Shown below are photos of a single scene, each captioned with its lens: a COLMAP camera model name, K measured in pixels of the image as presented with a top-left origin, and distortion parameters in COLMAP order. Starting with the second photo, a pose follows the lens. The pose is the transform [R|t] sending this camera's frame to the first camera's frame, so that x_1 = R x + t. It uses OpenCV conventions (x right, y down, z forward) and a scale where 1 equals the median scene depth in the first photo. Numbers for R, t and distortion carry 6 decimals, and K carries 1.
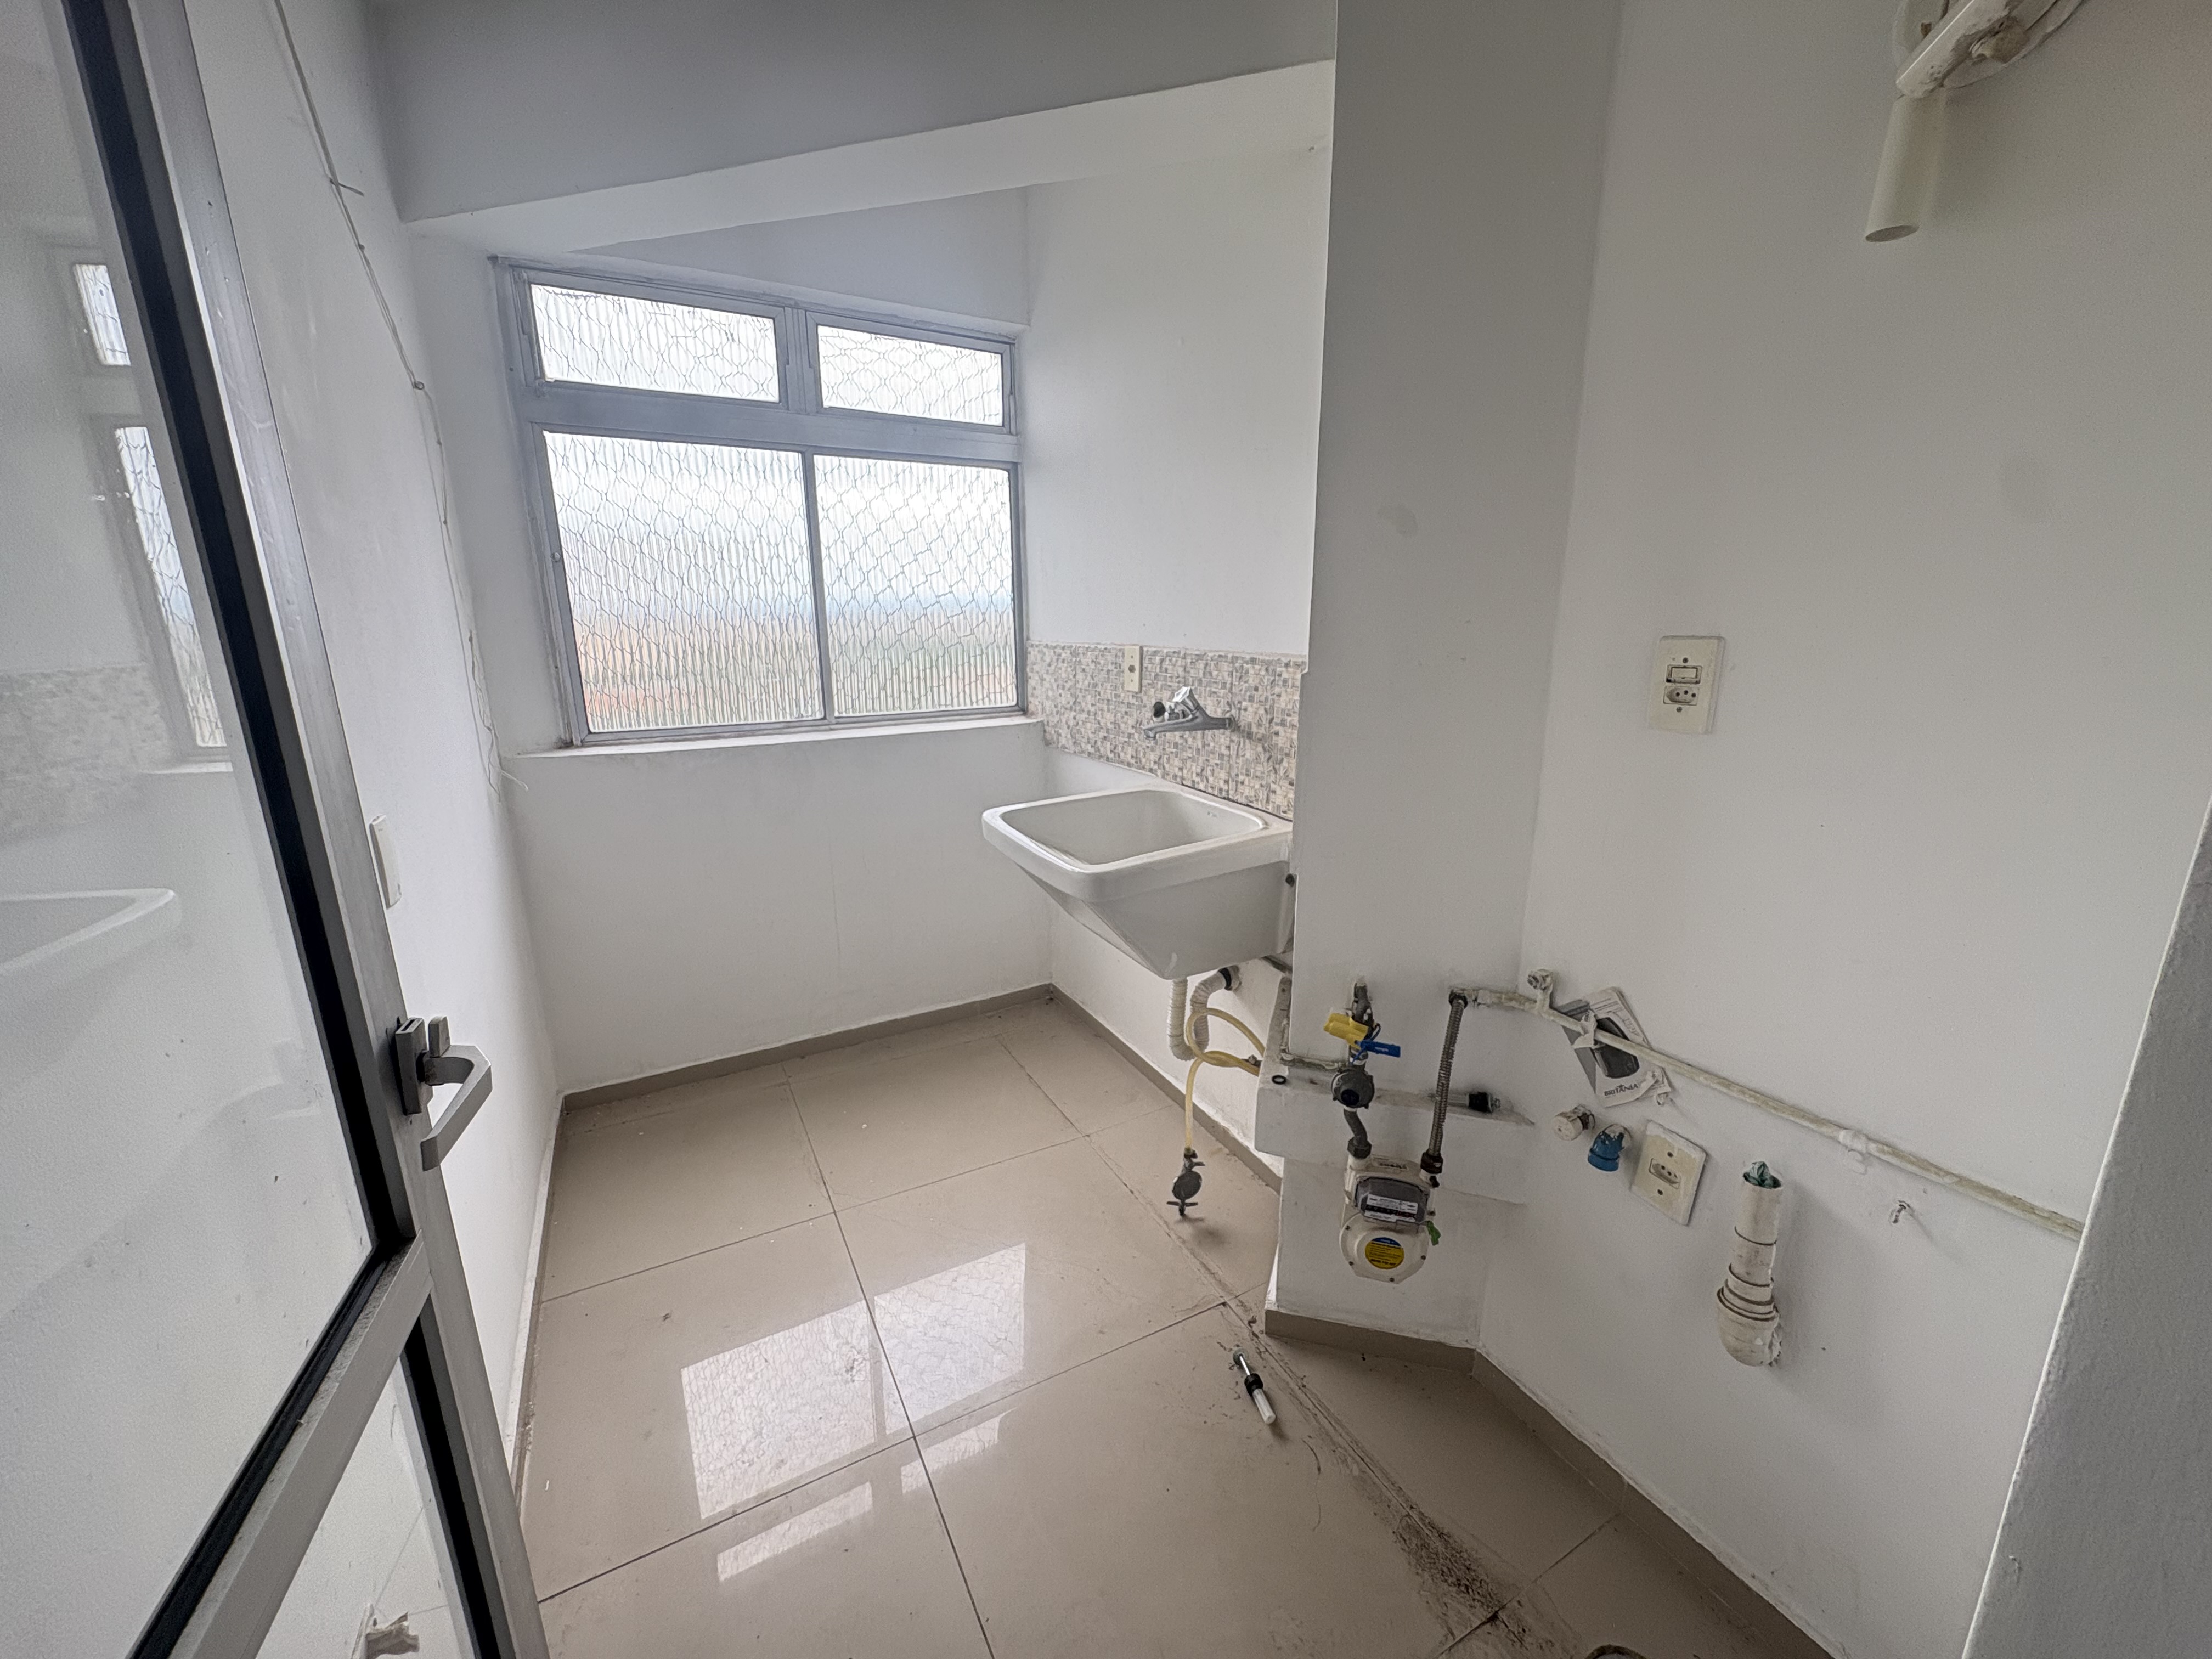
lens RADIAL K [[878.1, 0, 1112.9], [0, 878.1, 824.1], [0, 0, 1]] dist [-0.000752, 0.000696]
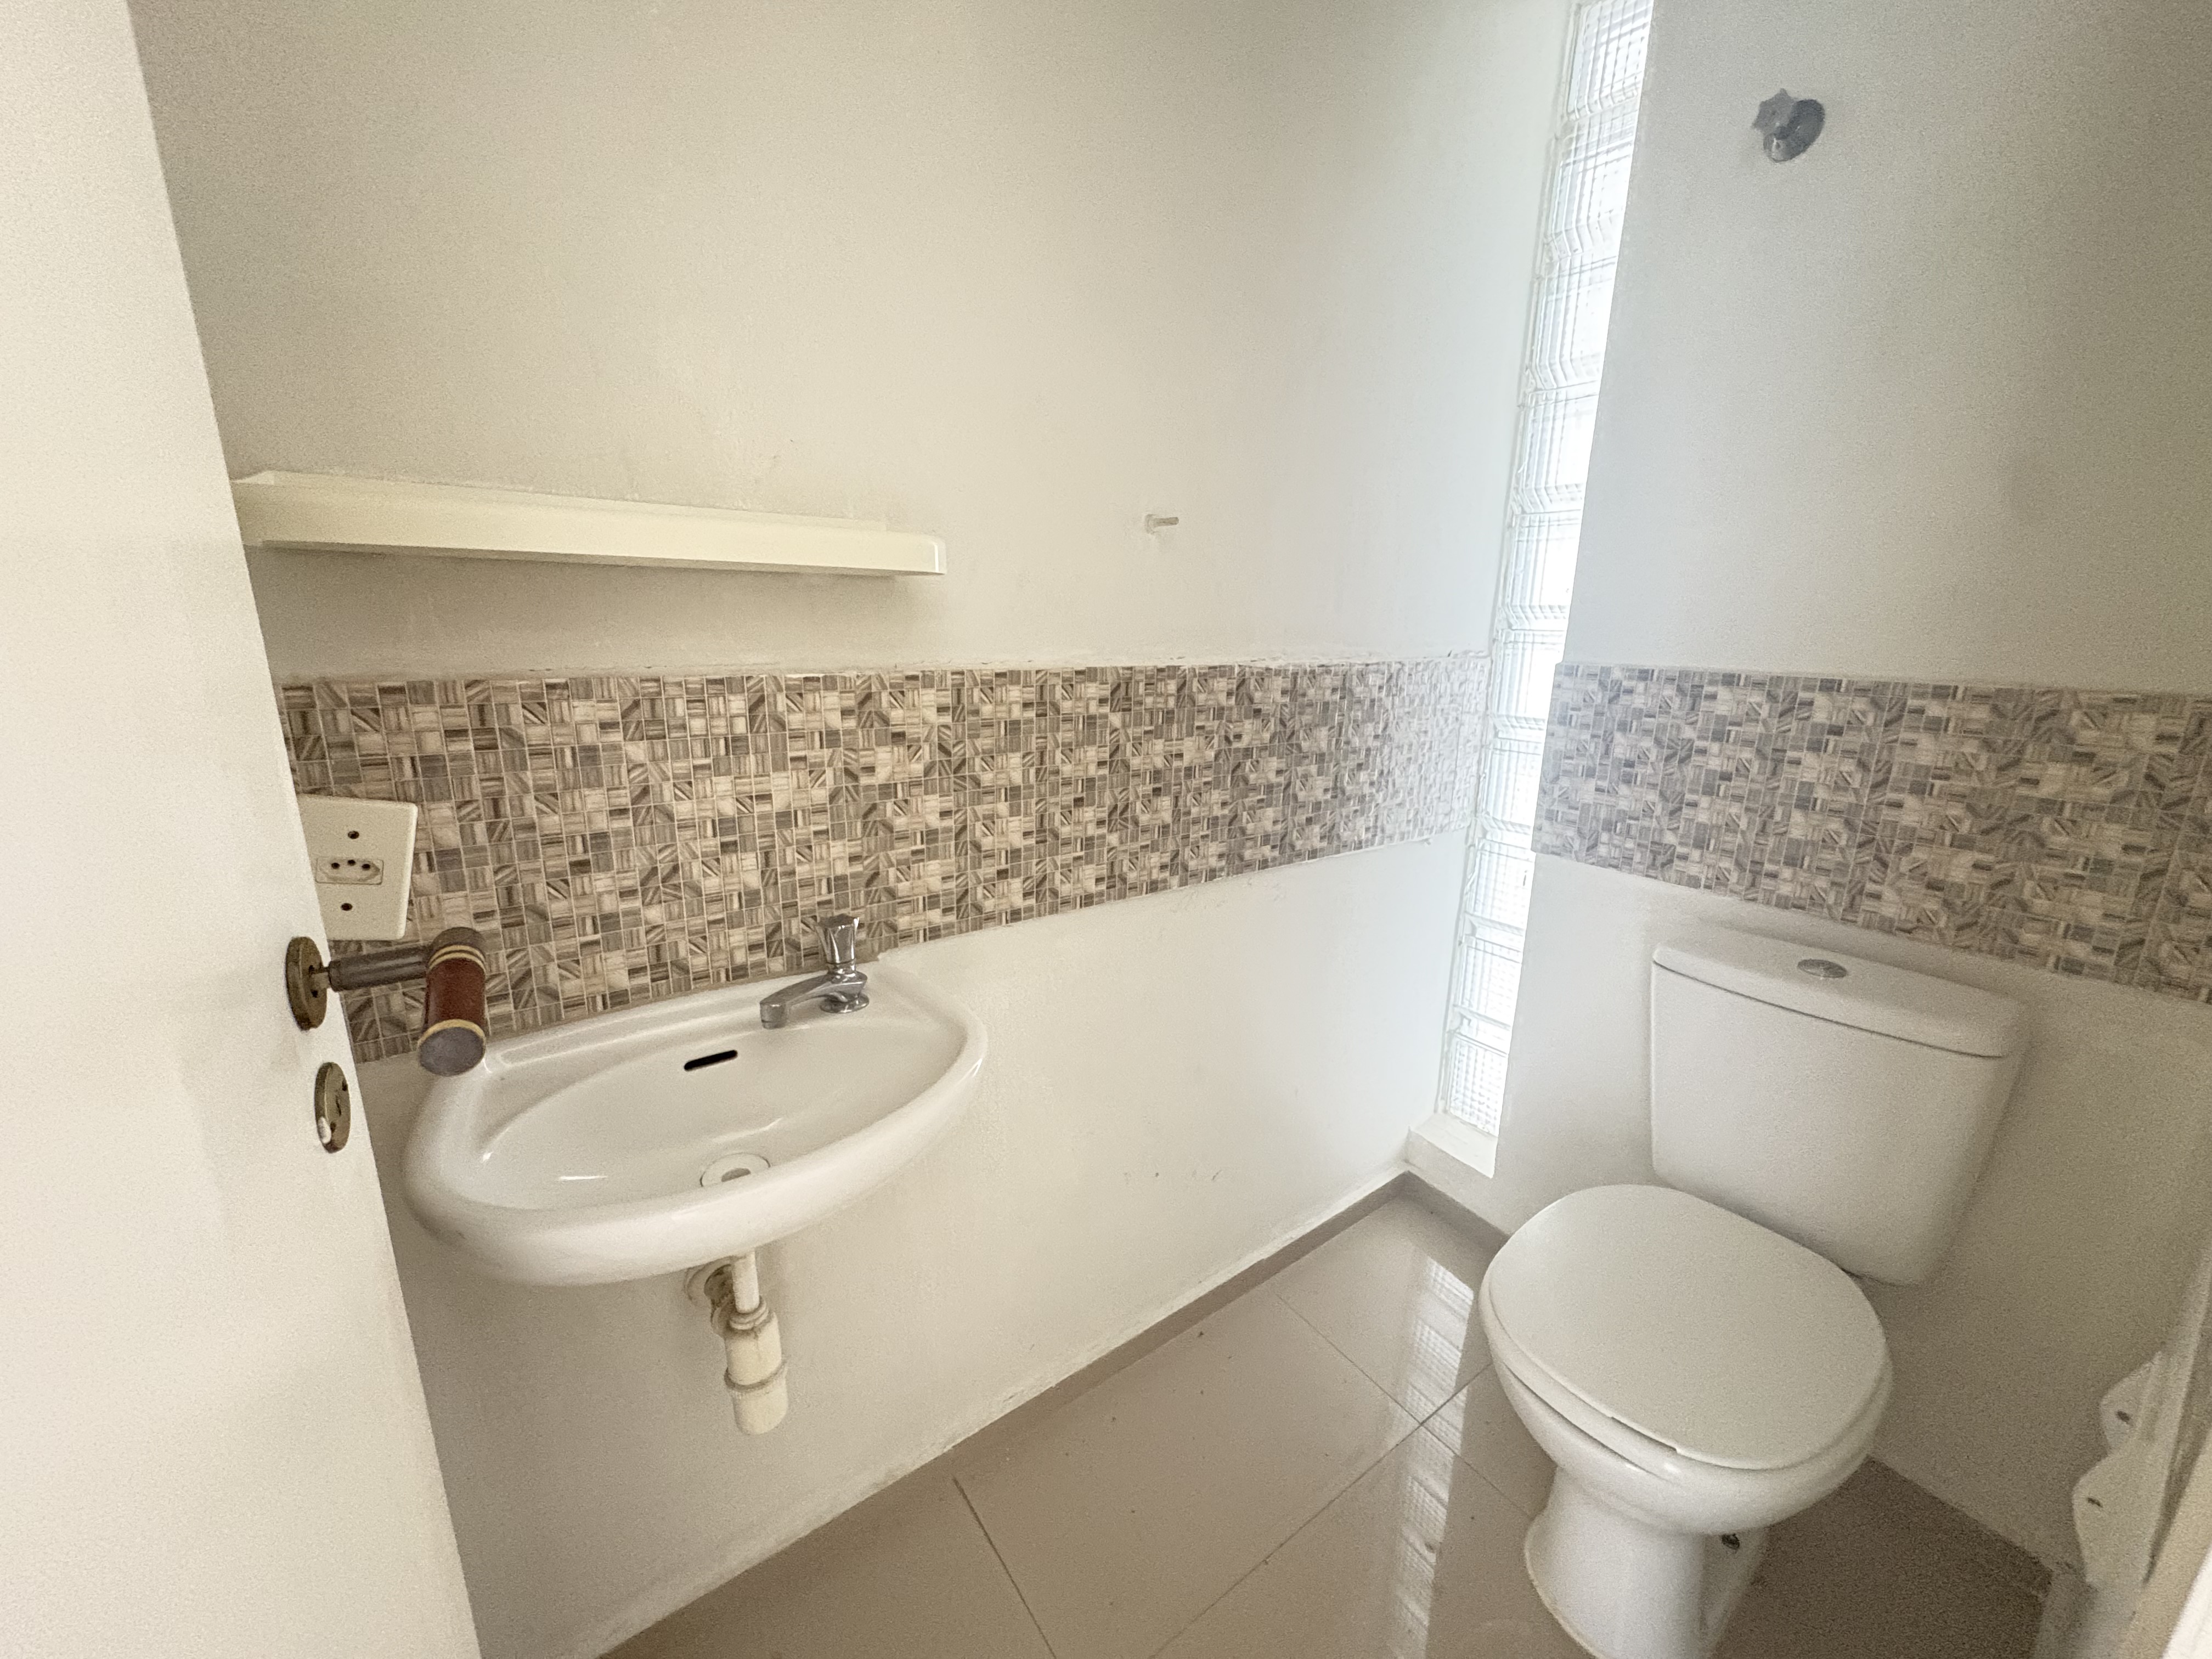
lens RADIAL K [[878.1, 0, 1119.2], [0, 878.1, 839.3], [0, 0, 1]] dist [-0.000752, 0.000696]
pose [[-0.144730, -0.230005, 0.962367, -0.466901], [0.209791, 0.943362, 0.257013, -0.228540], [-0.966975, 0.239094, -0.088280, 1.029851]]
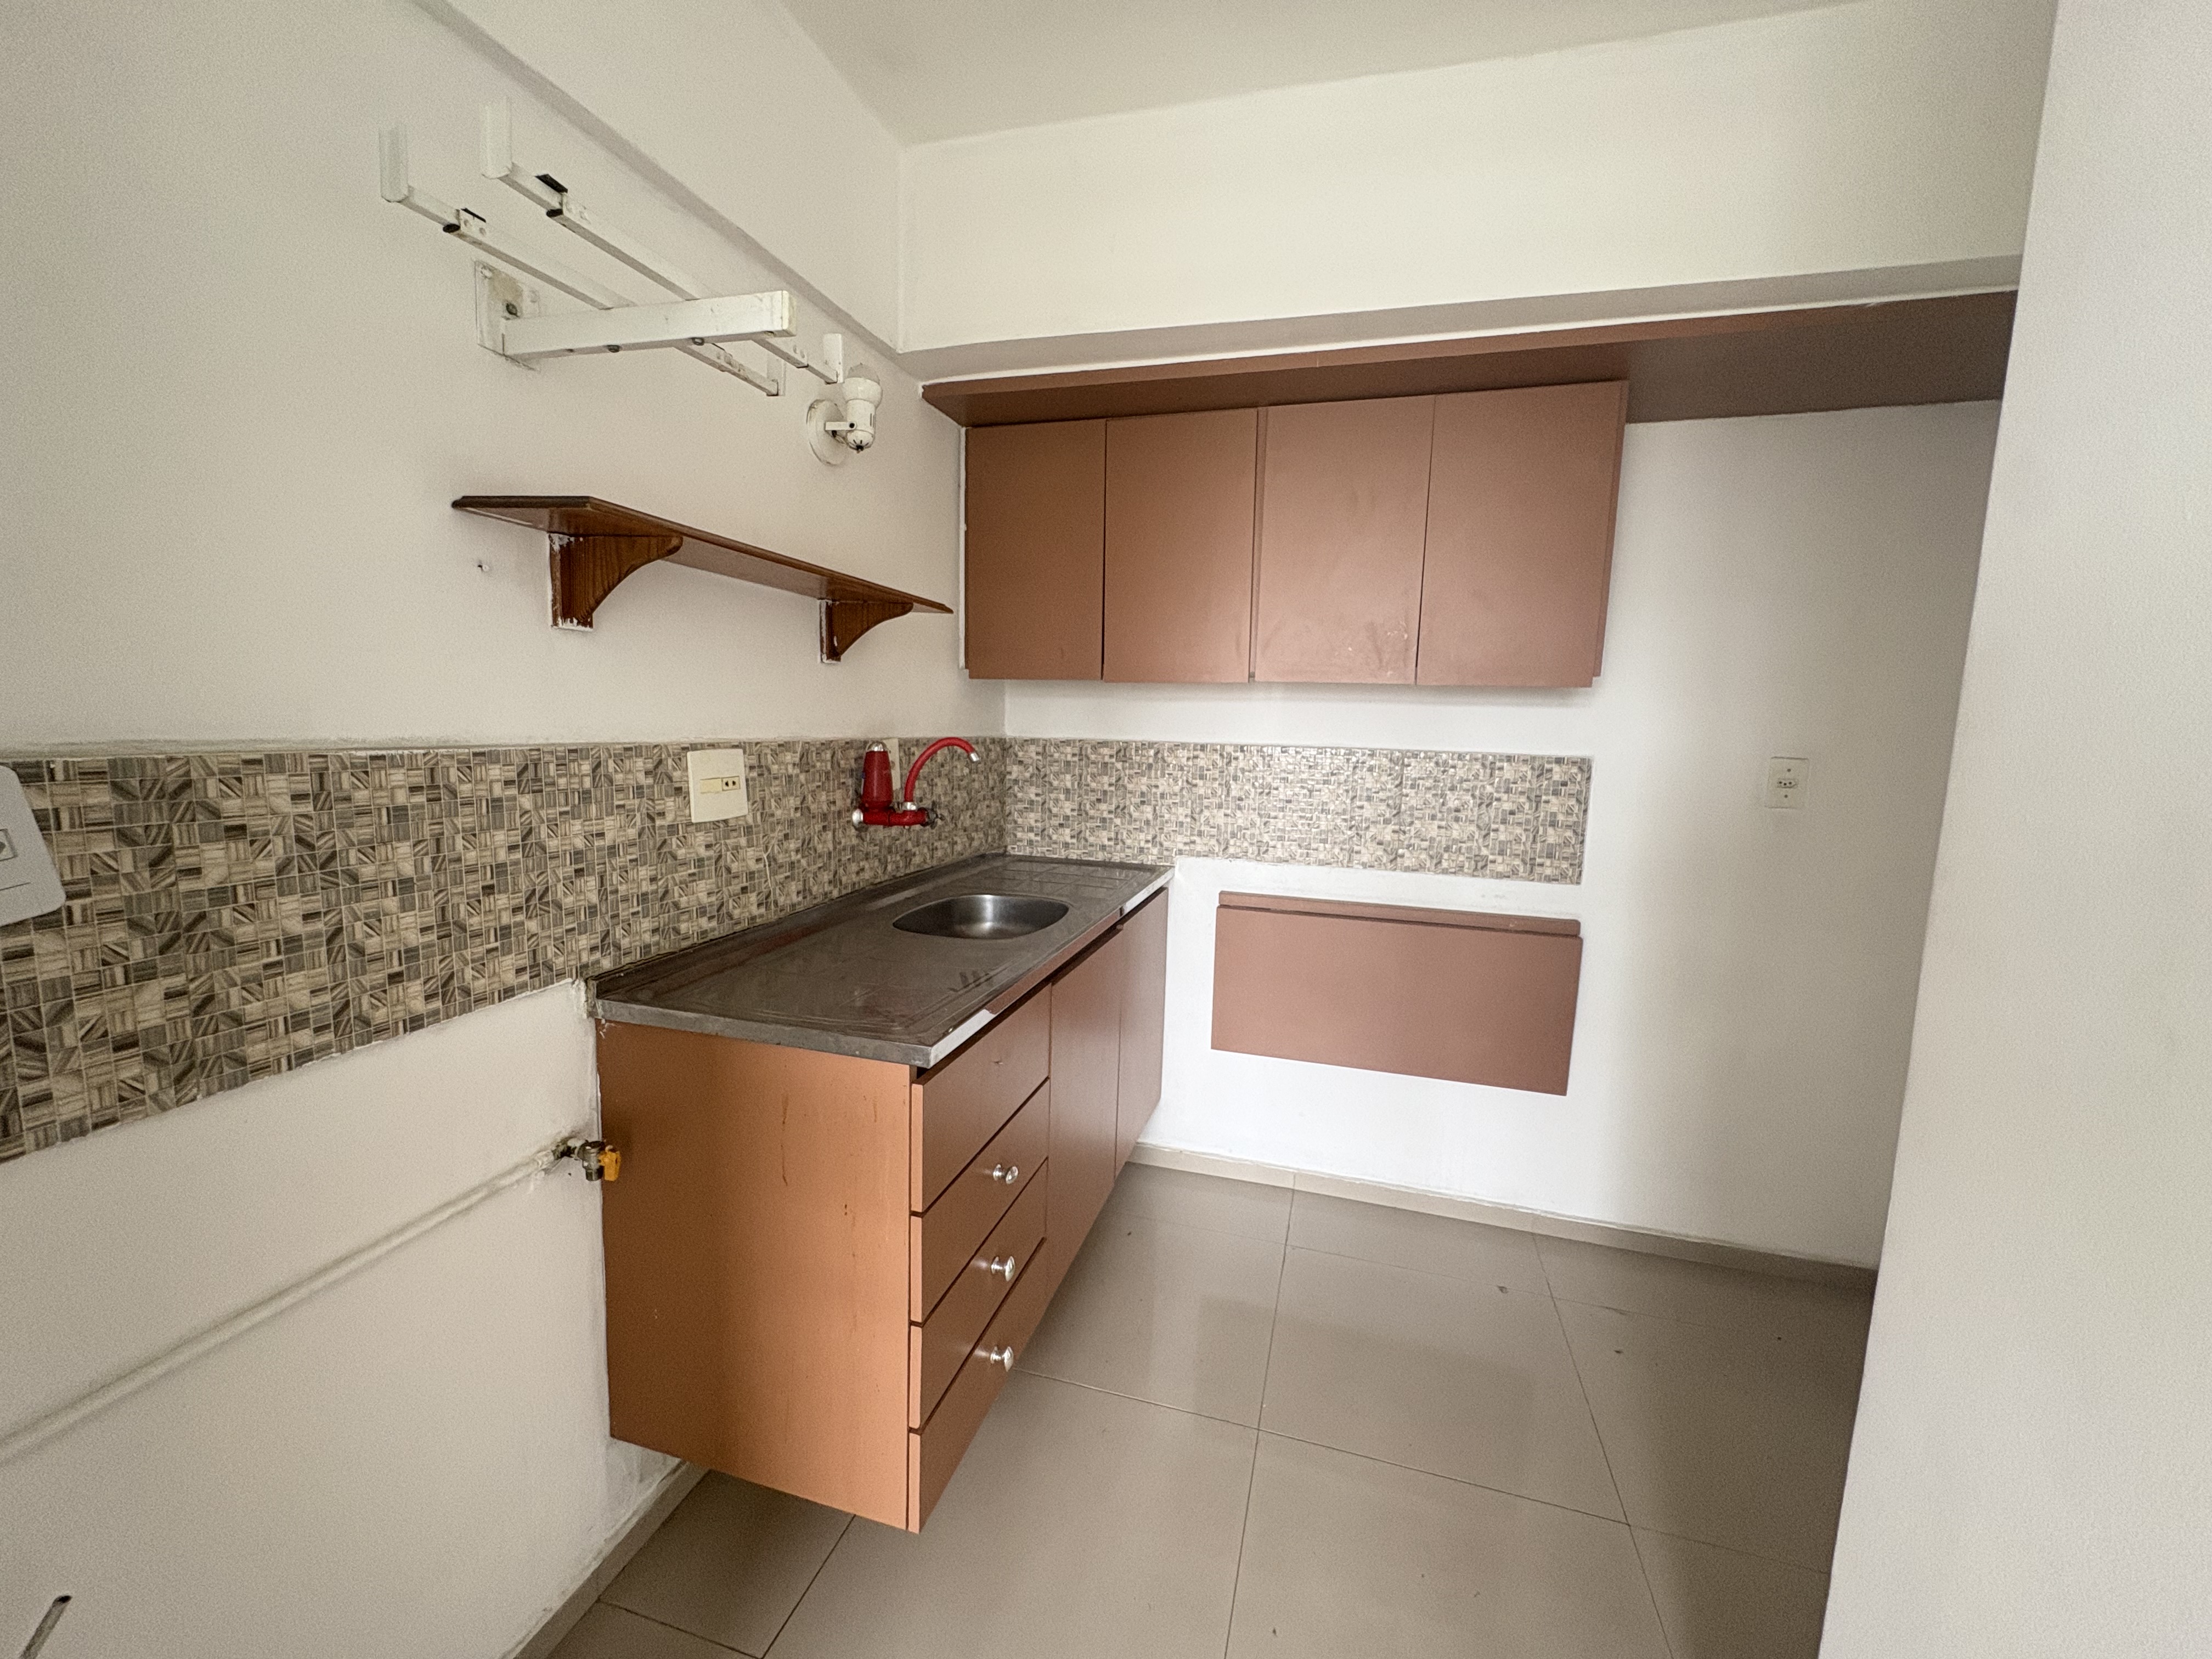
lens RADIAL K [[878.1, 0, 1110.1], [0, 878.1, 844.2], [0, 0, 1]] dist [-0.000752, 0.000696]
pose [[-0.712288, -0.105736, 0.693877, -0.538217], [0.141455, 0.946678, 0.289467, -0.237004], [-0.687485, 0.304336, -0.659351, 1.075861]]
